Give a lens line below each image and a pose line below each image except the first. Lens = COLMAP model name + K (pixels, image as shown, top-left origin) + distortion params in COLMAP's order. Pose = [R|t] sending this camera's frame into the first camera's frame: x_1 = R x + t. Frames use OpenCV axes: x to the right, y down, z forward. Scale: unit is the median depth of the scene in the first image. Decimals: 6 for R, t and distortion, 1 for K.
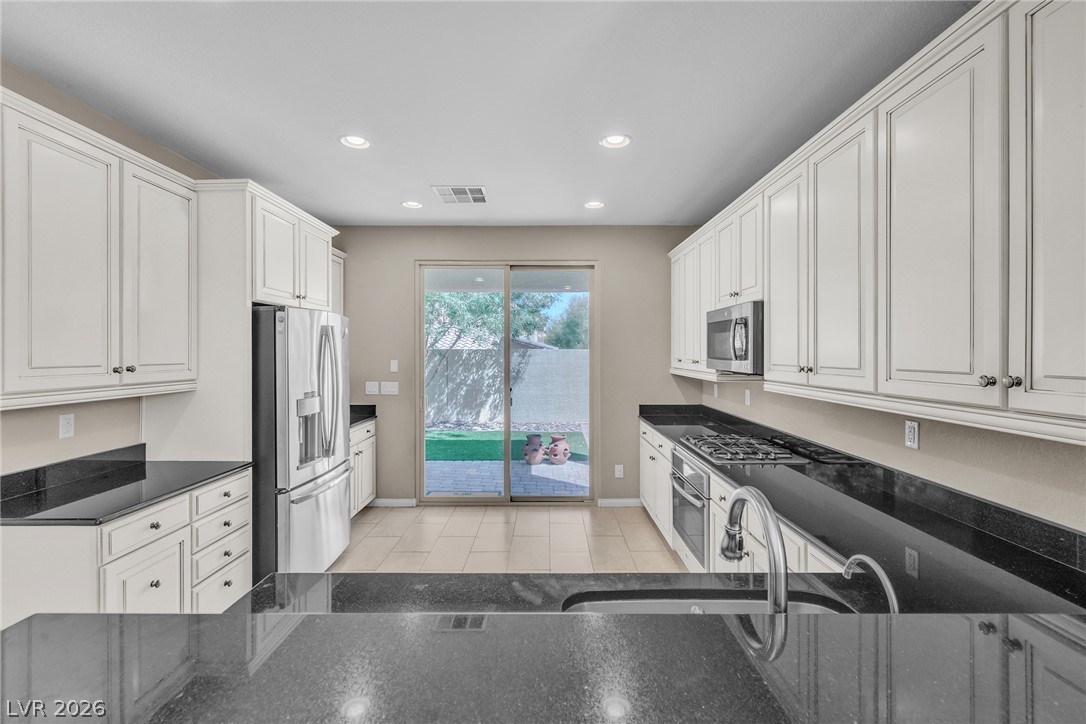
lens RADIAL K [[480.2, 0, 545.2], [0, 480.2, 353.7], [0, 0, 1]] dist [0.000244, -0.001017]
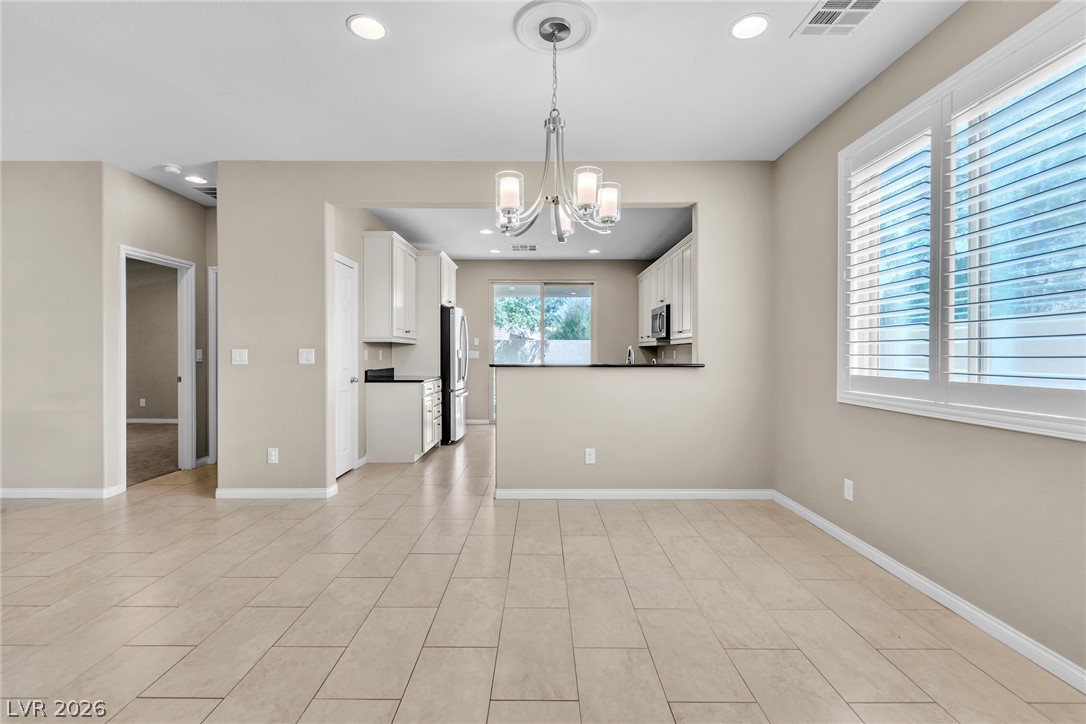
lens RADIAL K [[480.2, 0, 545.2], [0, 480.2, 353.7], [0, 0, 1]] dist [0.000244, -0.001017]
pose [[0.999960, 0.001635, 0.008779, -0.099266], [-0.001607, 0.999994, -0.003215, 0.084822], [-0.008784, 0.003200, 0.999956, -0.820894]]
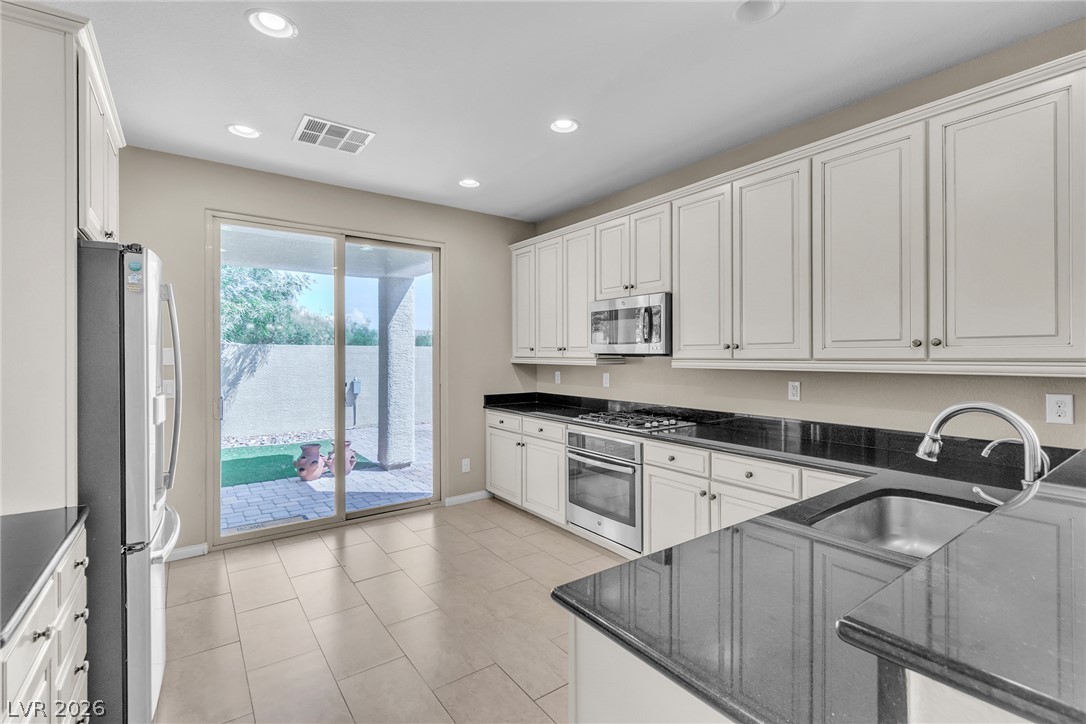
lens RADIAL K [[492.9, 0, 551.6], [0, 492.9, 348.2], [0, 0, 1]] dist [0.000357, -0.000005]
pose [[0.804878, 0.006354, 0.593406, -0.341316], [0.002853, 0.999890, -0.014577, 0.029839], [-0.593433, 0.013426, 0.804771, 0.121722]]
